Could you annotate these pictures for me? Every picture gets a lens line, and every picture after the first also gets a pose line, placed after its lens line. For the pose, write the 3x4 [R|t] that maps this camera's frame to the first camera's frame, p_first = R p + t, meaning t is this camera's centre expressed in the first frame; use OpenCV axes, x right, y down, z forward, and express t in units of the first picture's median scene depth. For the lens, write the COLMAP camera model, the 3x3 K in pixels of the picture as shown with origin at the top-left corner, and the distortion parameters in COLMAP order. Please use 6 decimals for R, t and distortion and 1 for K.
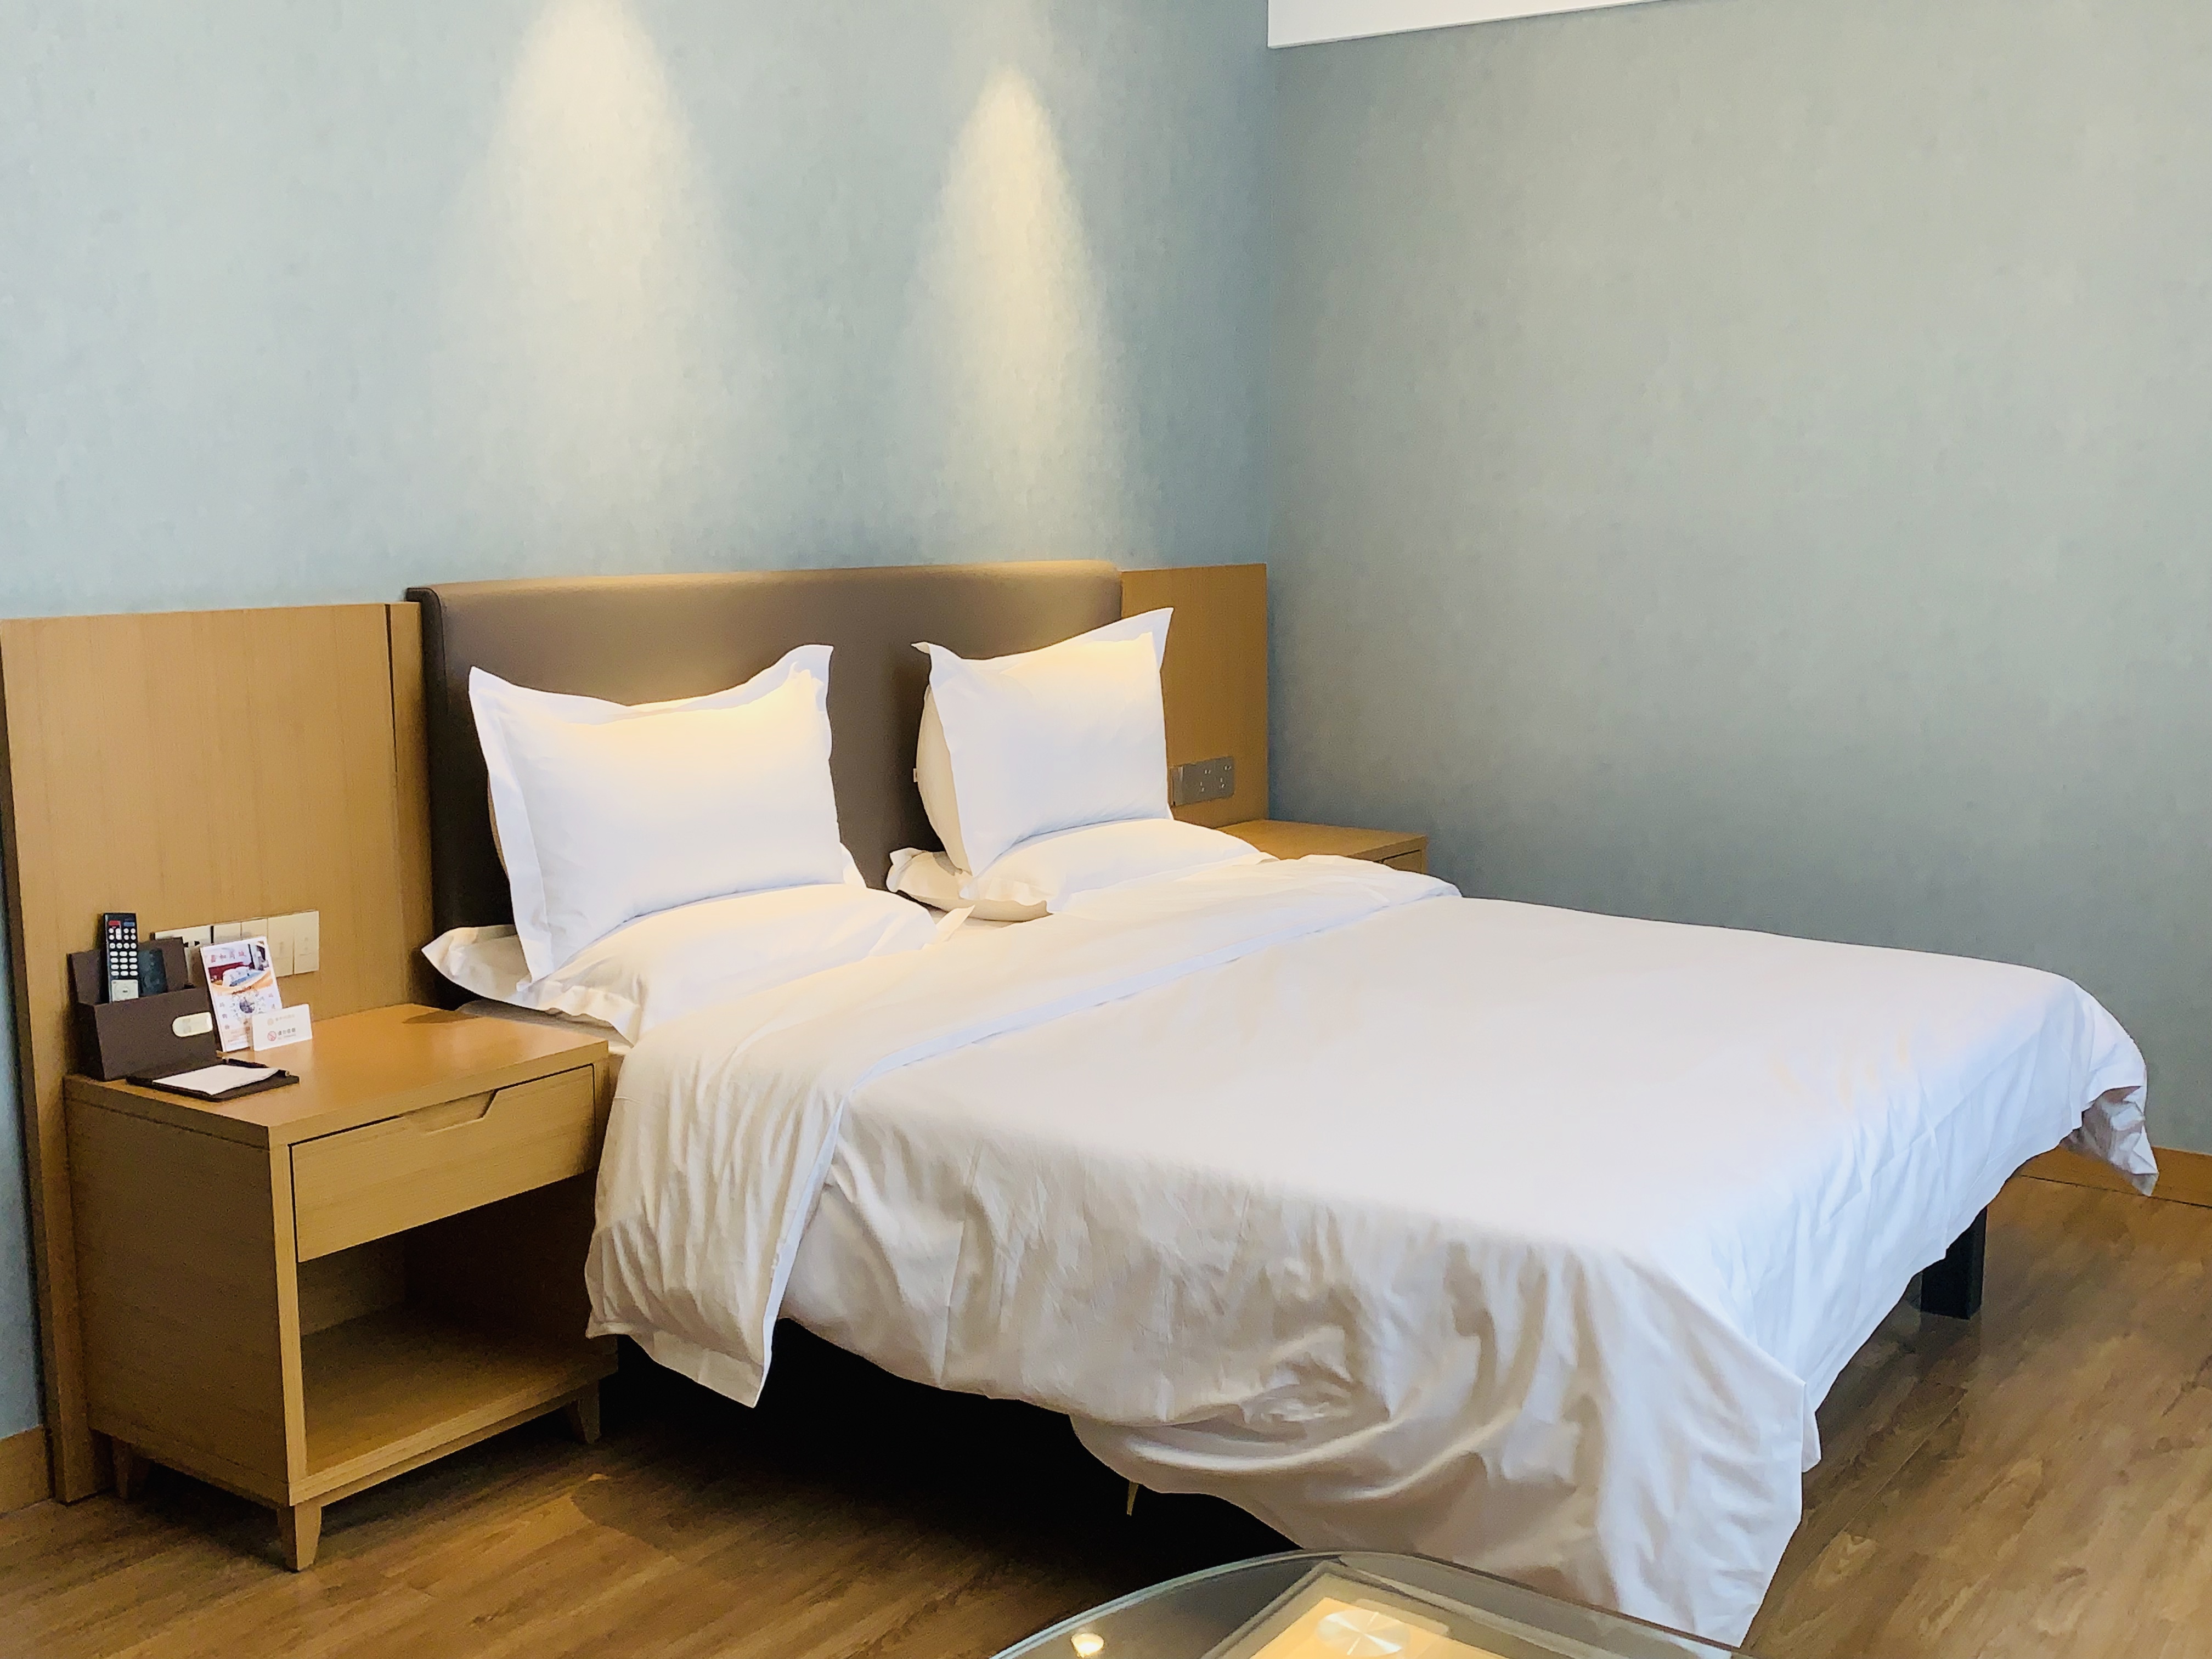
lens RADIAL K [[2313.1, 0, 1106.0], [0, 2313.1, 829.5], [0, 0, 1]] dist [0.001846, -0.005421]
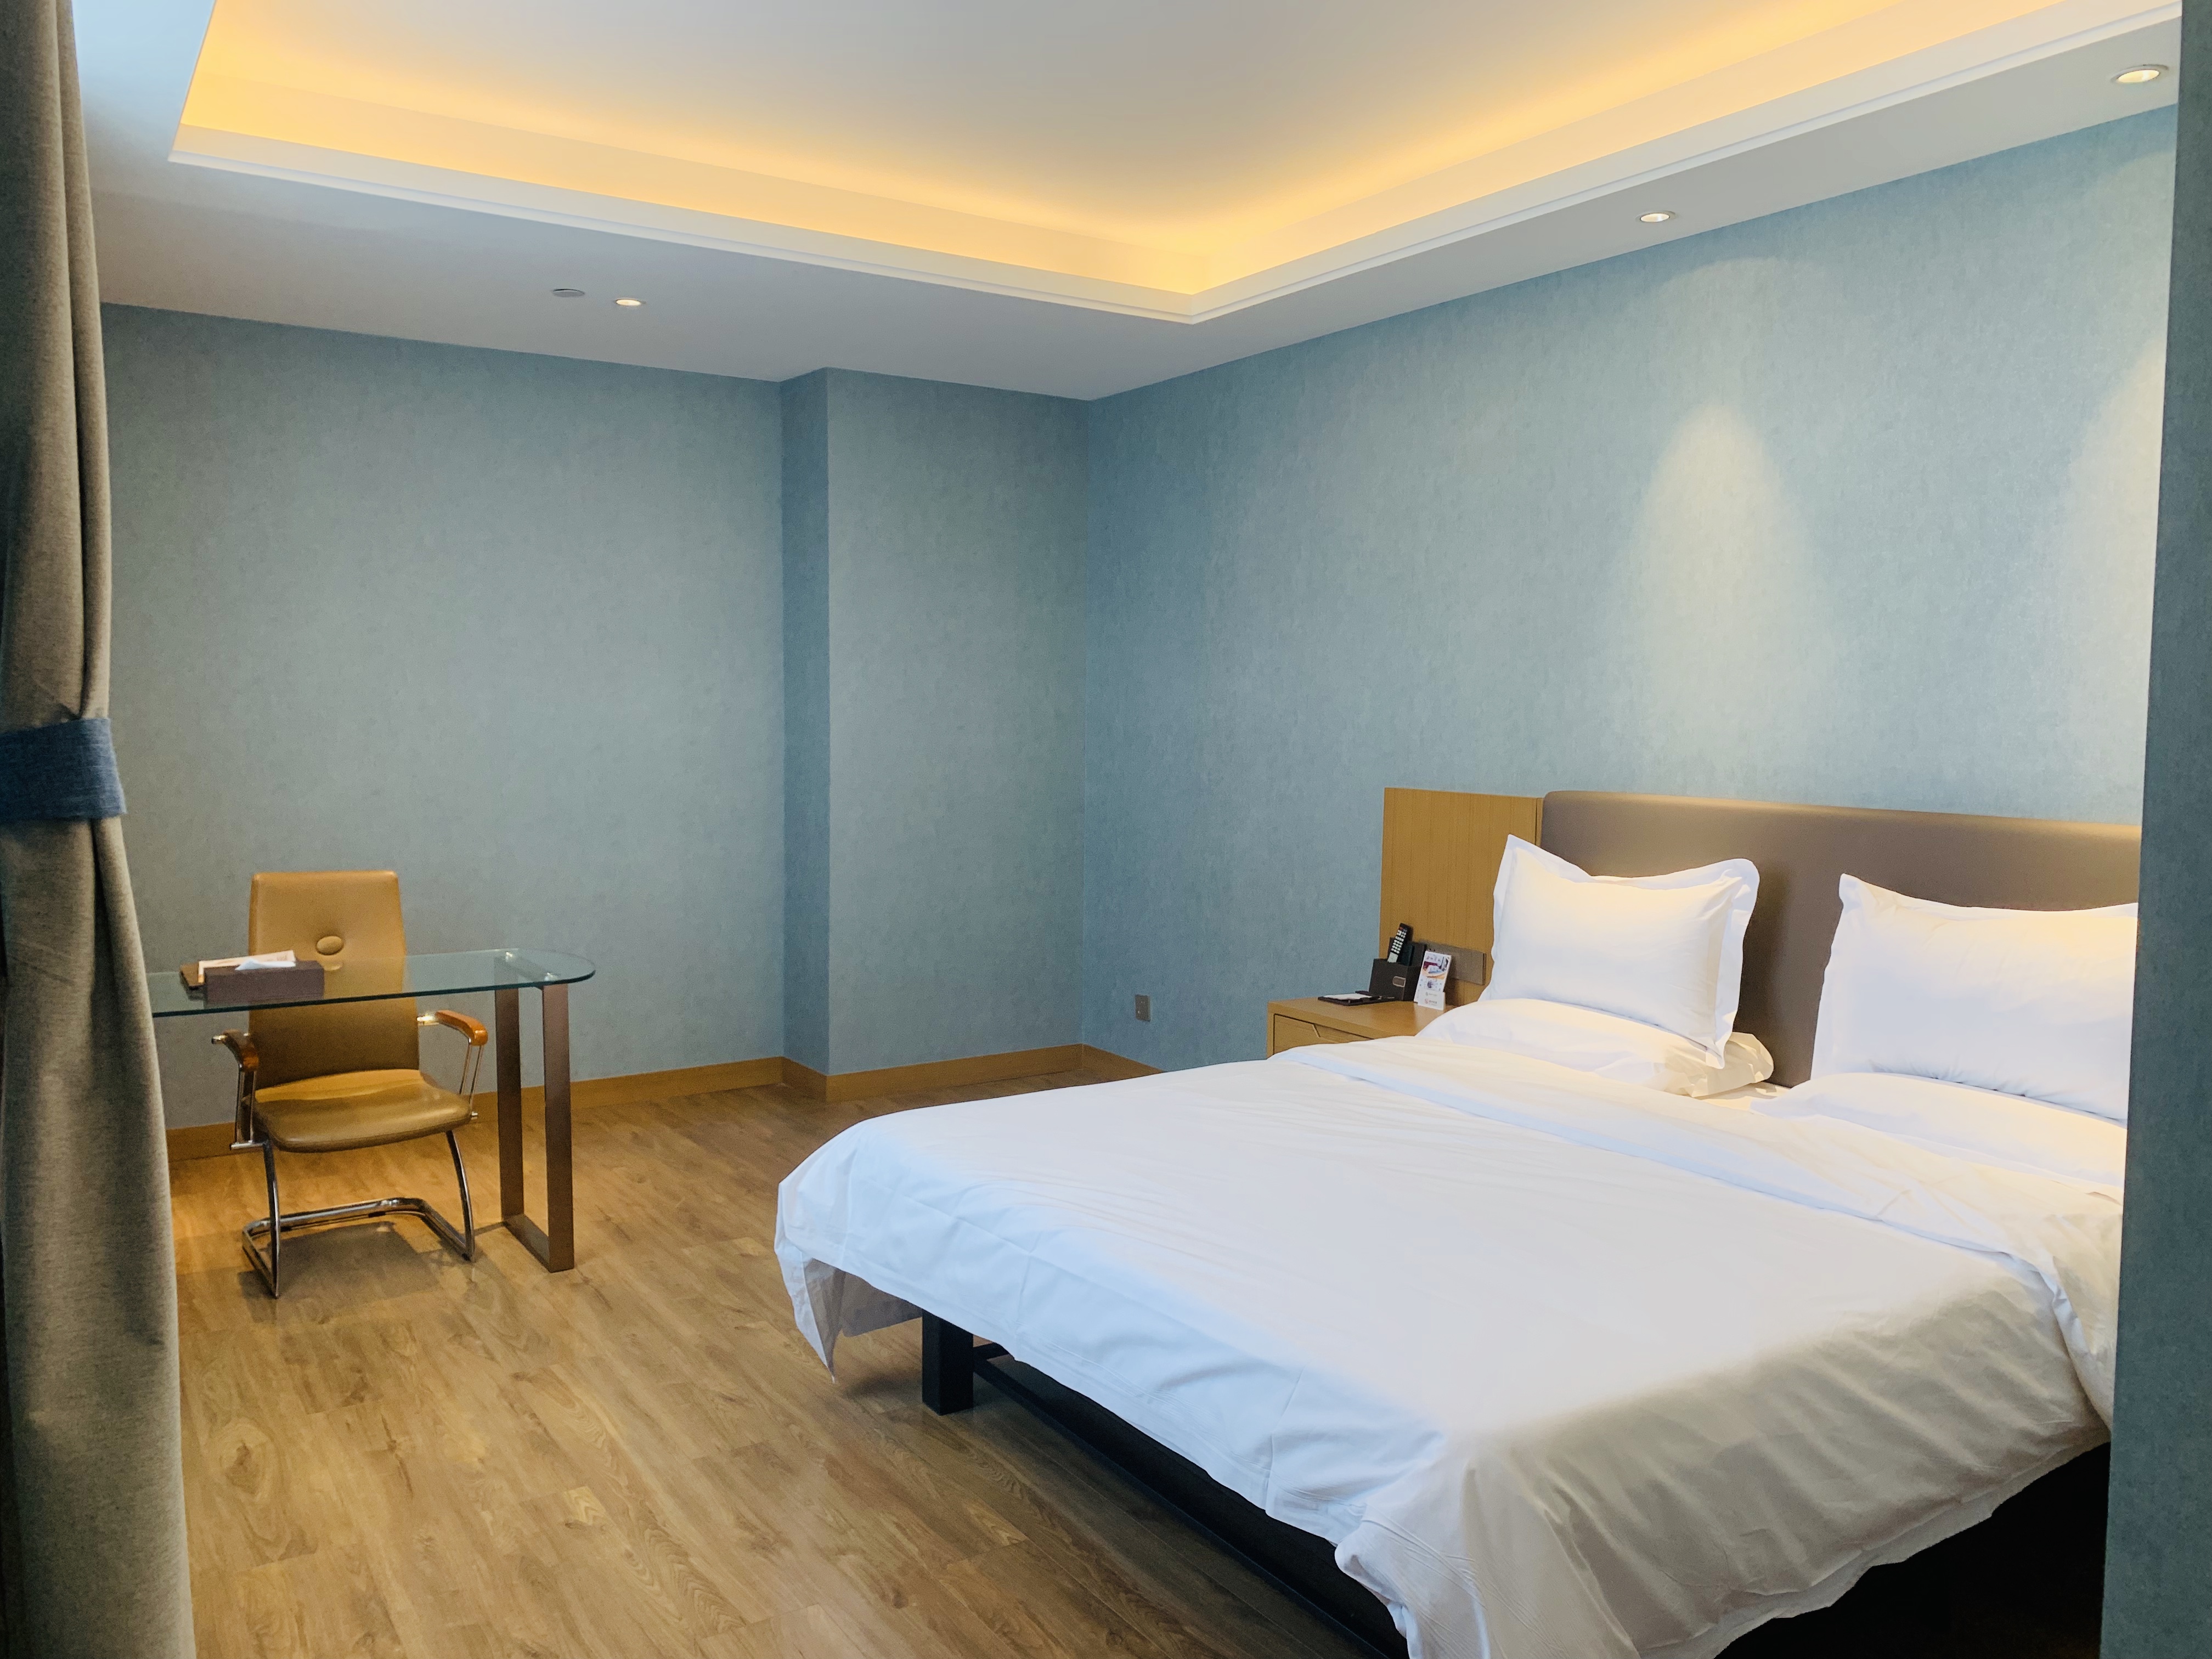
lens RADIAL K [[1670.9, 0, 1106.0], [0, 1670.9, 829.5], [0, 0, 1]] dist [0.001221, 0.004337]
pose [[-0.382371, 0.064287, -0.921770, 0.860048], [-0.141141, 0.981807, 0.127022, -0.161824], [0.913166, 0.178669, -0.366341, 0.987987]]
